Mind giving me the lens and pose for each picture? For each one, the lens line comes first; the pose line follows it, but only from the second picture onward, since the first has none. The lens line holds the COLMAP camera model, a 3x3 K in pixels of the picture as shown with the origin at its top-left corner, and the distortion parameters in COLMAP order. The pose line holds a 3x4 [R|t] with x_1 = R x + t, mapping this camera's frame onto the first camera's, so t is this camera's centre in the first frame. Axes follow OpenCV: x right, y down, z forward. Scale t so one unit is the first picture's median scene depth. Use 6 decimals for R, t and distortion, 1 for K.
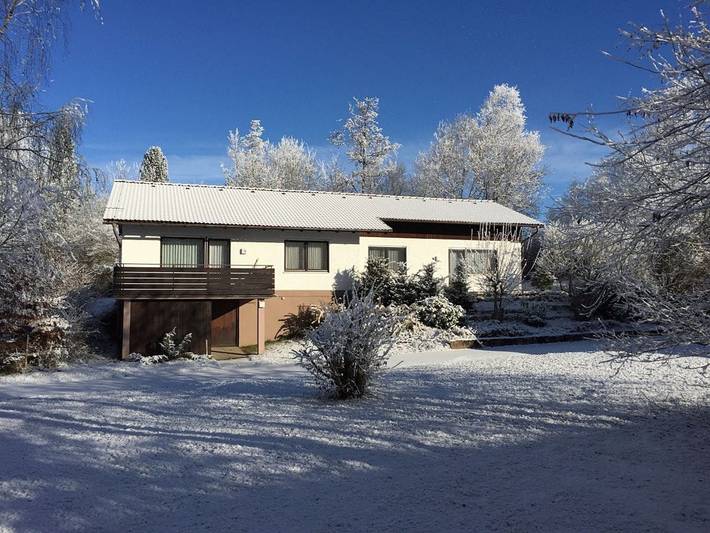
lens RADIAL K [[573.1, 0, 355.0], [0, 573.1, 266.5], [0, 0, 1]] dist [0.010849, 0.000640]
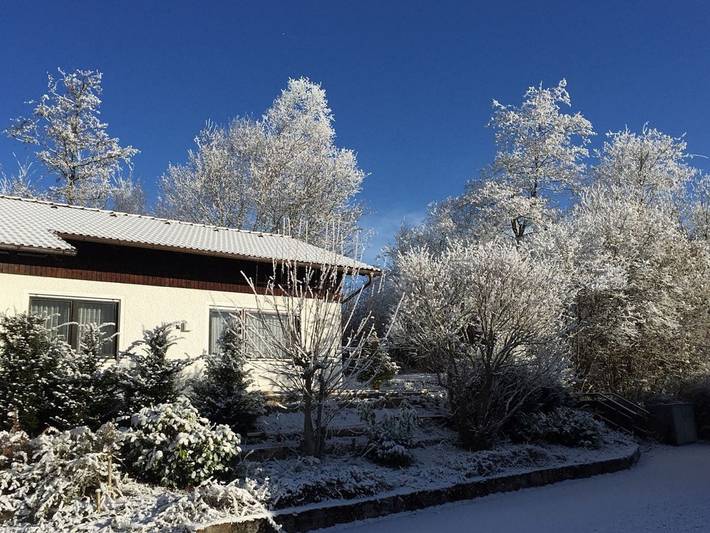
lens RADIAL K [[818.8, 0, 355.0], [0, 818.8, 266.5], [0, 0, 1]] dist [0.081215, -0.000095]
pose [[0.947386, 0.034573, 0.318220, 0.071770], [0.001693, 0.993595, -0.112989, 0.020215], [-0.320089, 0.107583, 0.941259, 0.368052]]
